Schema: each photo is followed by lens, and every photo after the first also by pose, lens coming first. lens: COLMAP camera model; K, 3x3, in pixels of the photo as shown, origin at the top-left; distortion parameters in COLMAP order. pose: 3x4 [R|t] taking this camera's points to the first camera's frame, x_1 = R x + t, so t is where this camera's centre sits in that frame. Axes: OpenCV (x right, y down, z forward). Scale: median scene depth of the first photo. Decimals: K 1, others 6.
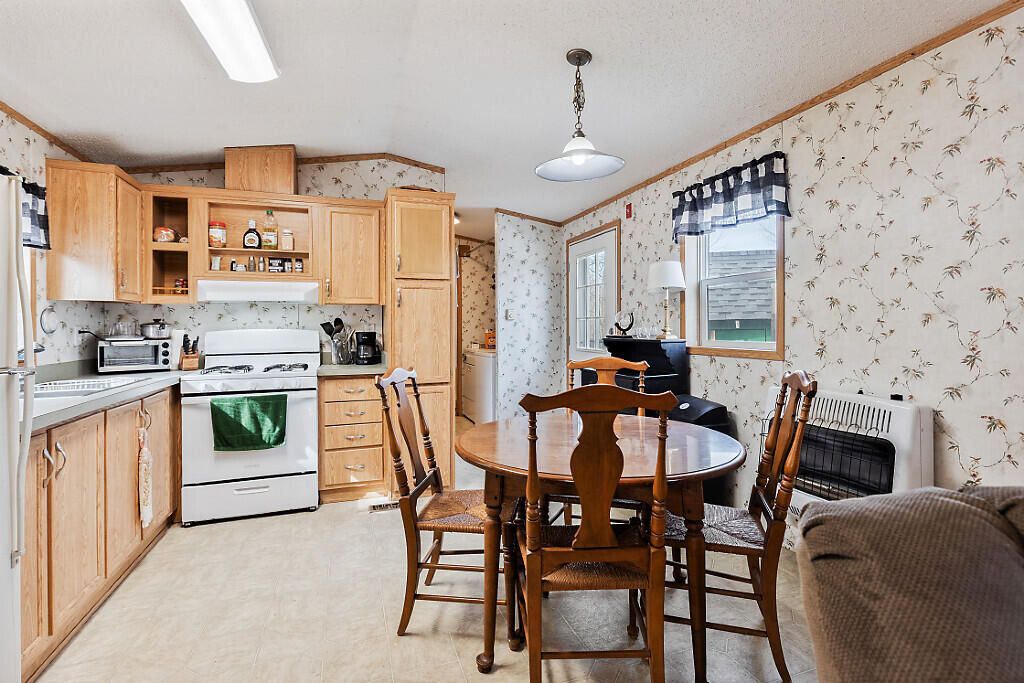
lens RADIAL K [[485.0, 0, 513.1], [0, 485.0, 327.5], [0, 0, 1]] dist [-0.000388, -0.000339]
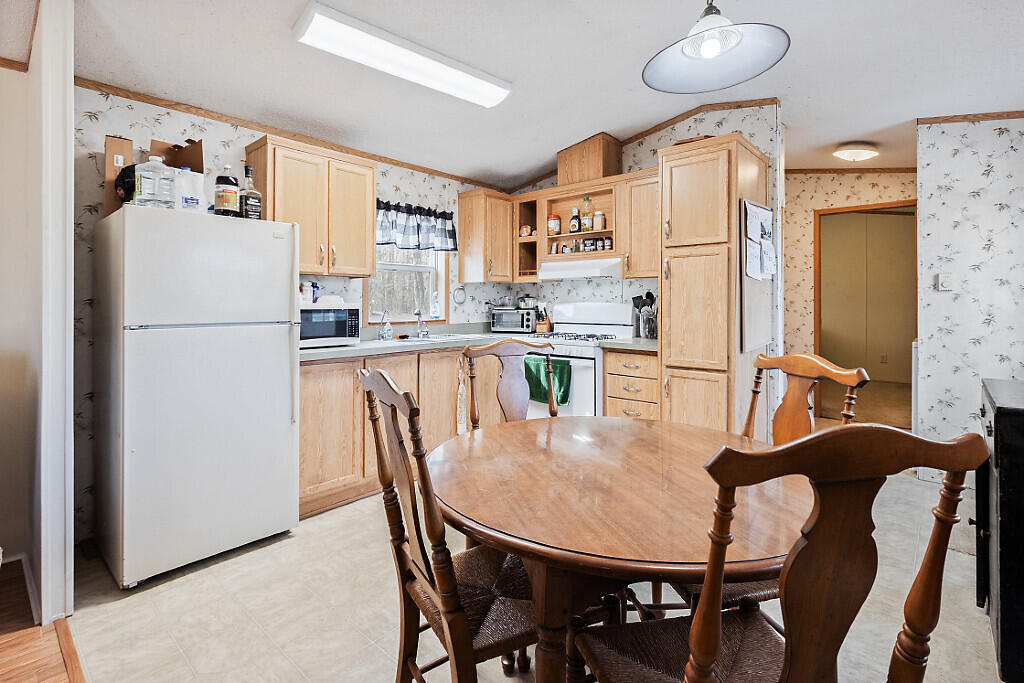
lens RADIAL K [[485.3, 0, 509.3], [0, 485.3, 299.9], [0, 0, 1]] dist [0.001197, 0.000029]
pose [[0.482390, 0.003416, -0.875950, 0.424151], [-0.003575, 0.999992, 0.001931, -0.004088], [0.875949, 0.002201, 0.482398, 0.317534]]
